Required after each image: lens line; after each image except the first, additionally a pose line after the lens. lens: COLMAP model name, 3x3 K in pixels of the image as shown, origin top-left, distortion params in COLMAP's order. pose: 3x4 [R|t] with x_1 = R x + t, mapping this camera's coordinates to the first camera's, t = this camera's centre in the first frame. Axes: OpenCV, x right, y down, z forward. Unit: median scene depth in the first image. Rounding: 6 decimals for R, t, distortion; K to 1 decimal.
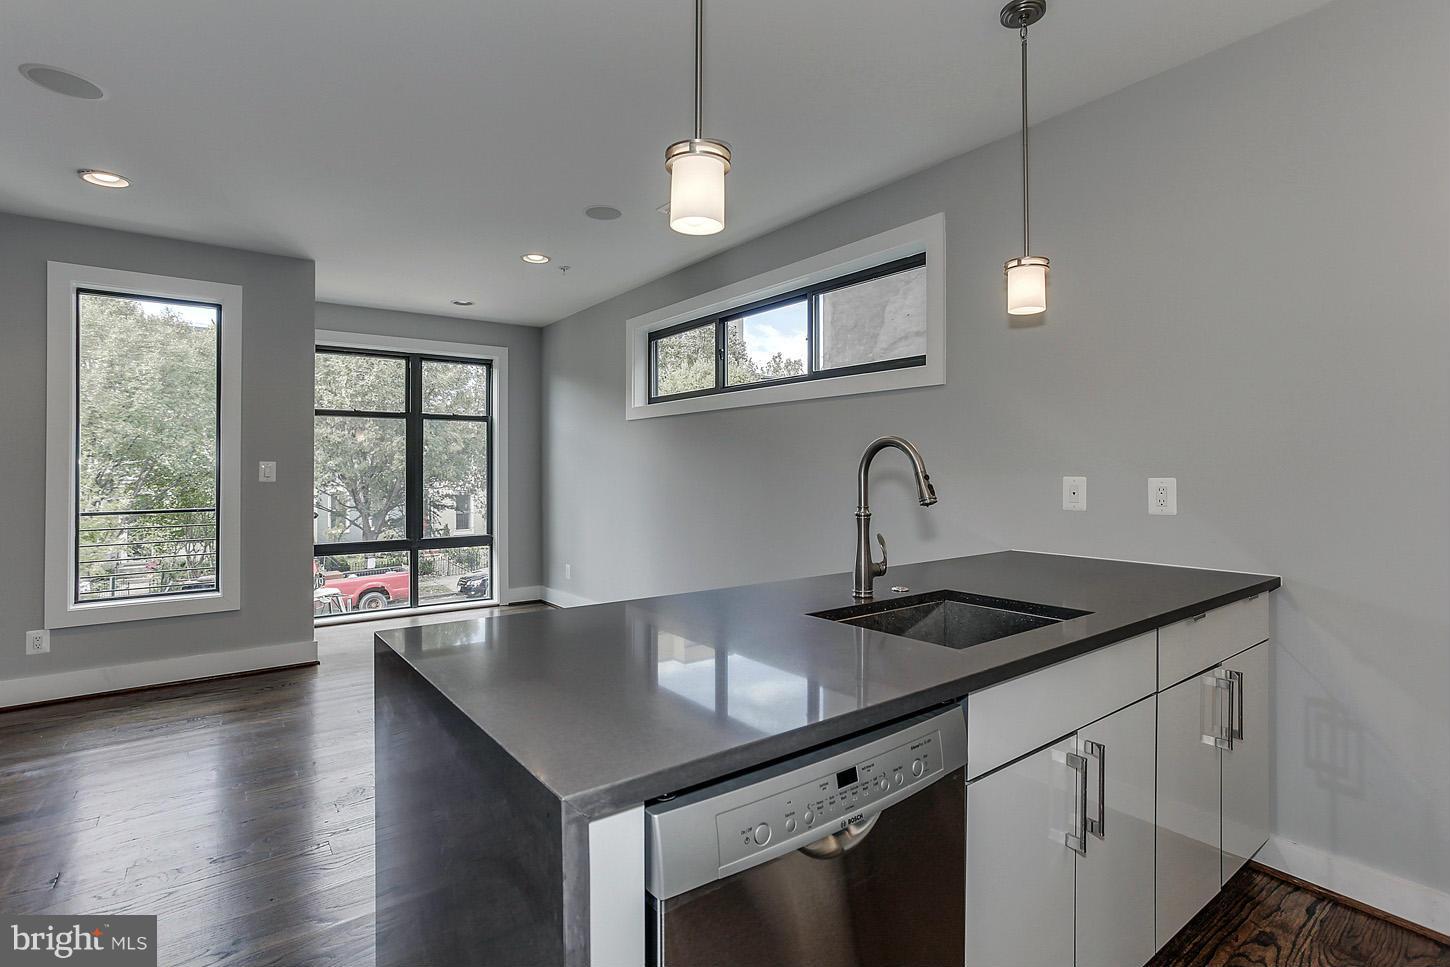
lens RADIAL K [[718.8, 0, 725.0], [0, 718.8, 483.5], [0, 0, 1]] dist [-0.001503, 0.000427]
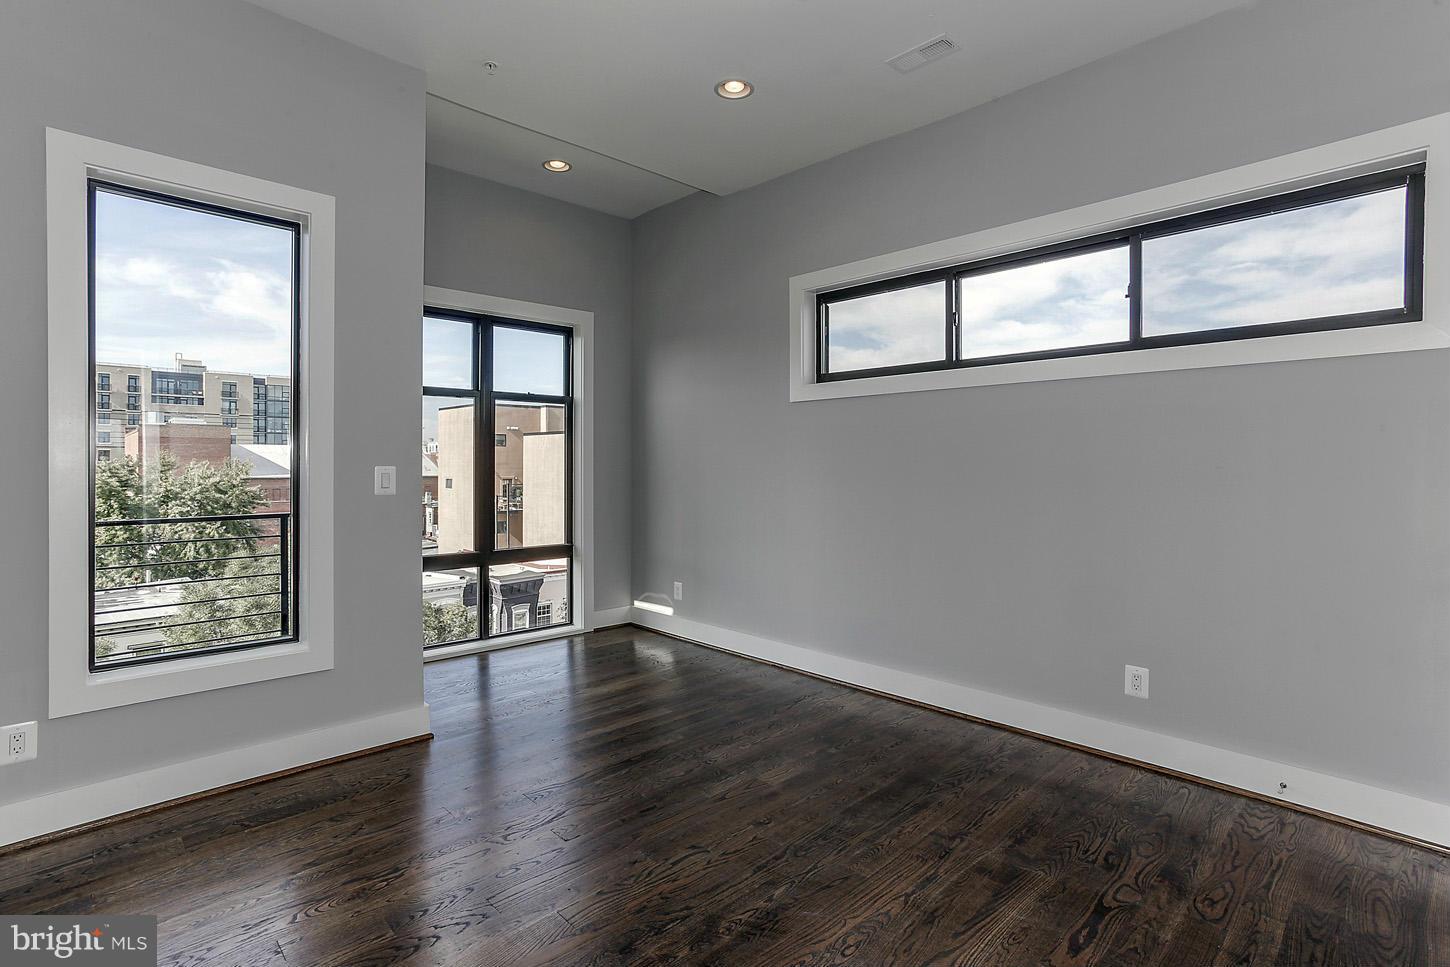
lens RADIAL K [[716.4, 0, 718.4], [0, 716.4, 465.7], [0, 0, 1]] dist [0.003496, 0.000867]
pose [[0.992443, 0.001314, 0.122703, -0.313517], [0.000178, 0.999926, -0.012154, -0.008027], [-0.122710, 0.012084, 0.992369, 0.221955]]
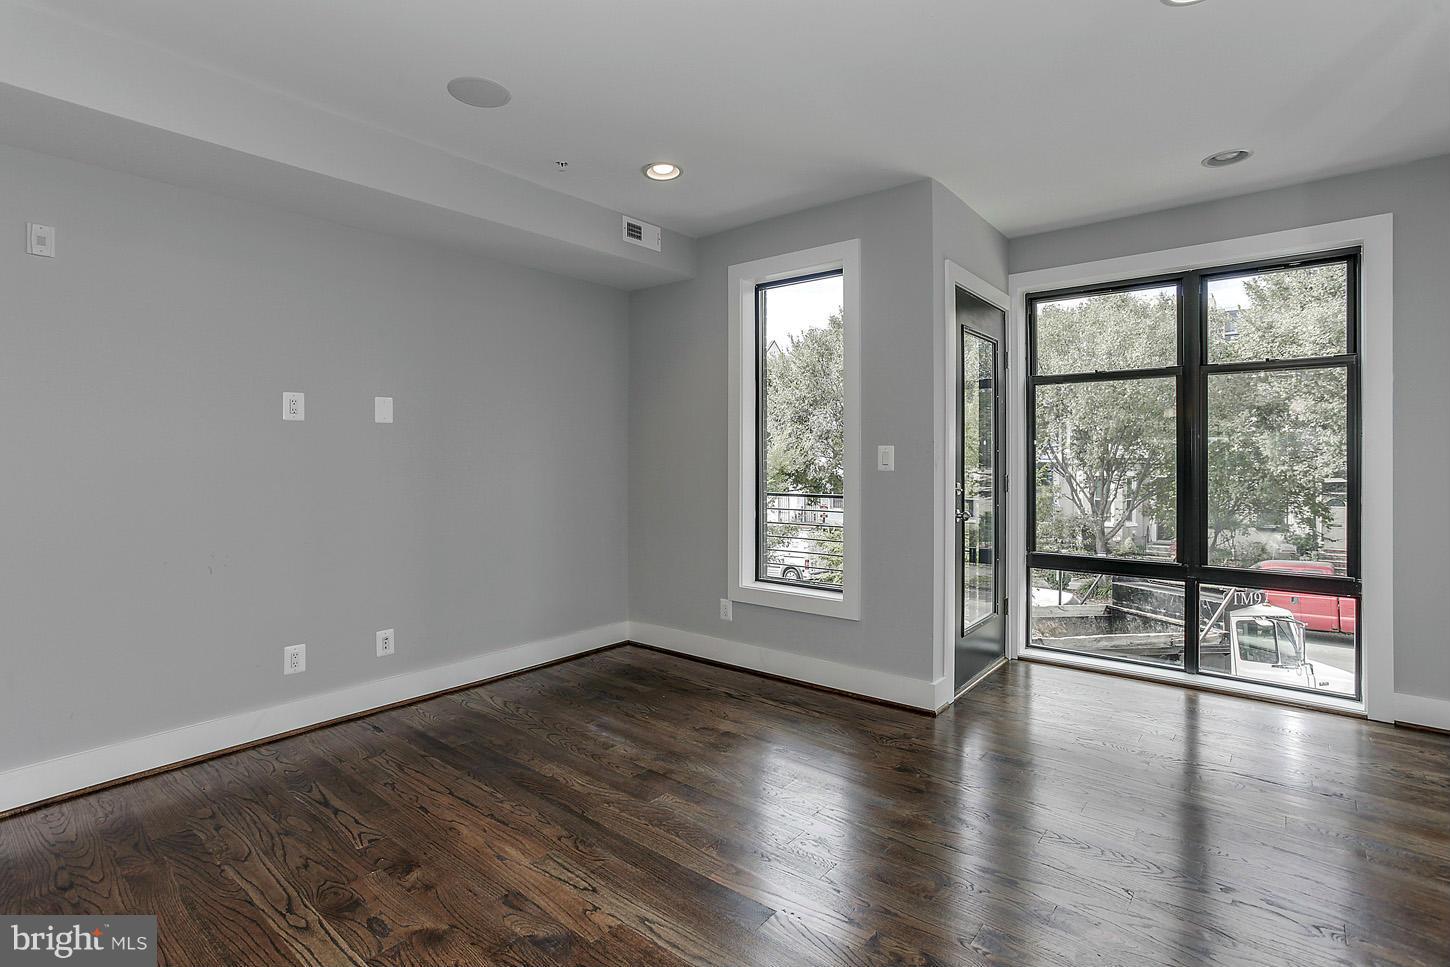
lens RADIAL K [[694.2, 0, 723.1], [0, 694.2, 451.6], [0, 0, 1]] dist [-0.000485, 0.000082]
pose [[0.253421, -0.002388, -0.967353, 0.061036], [-0.015076, 0.999866, -0.006417, -0.012886], [0.967239, 0.016210, 0.253351, 0.506278]]
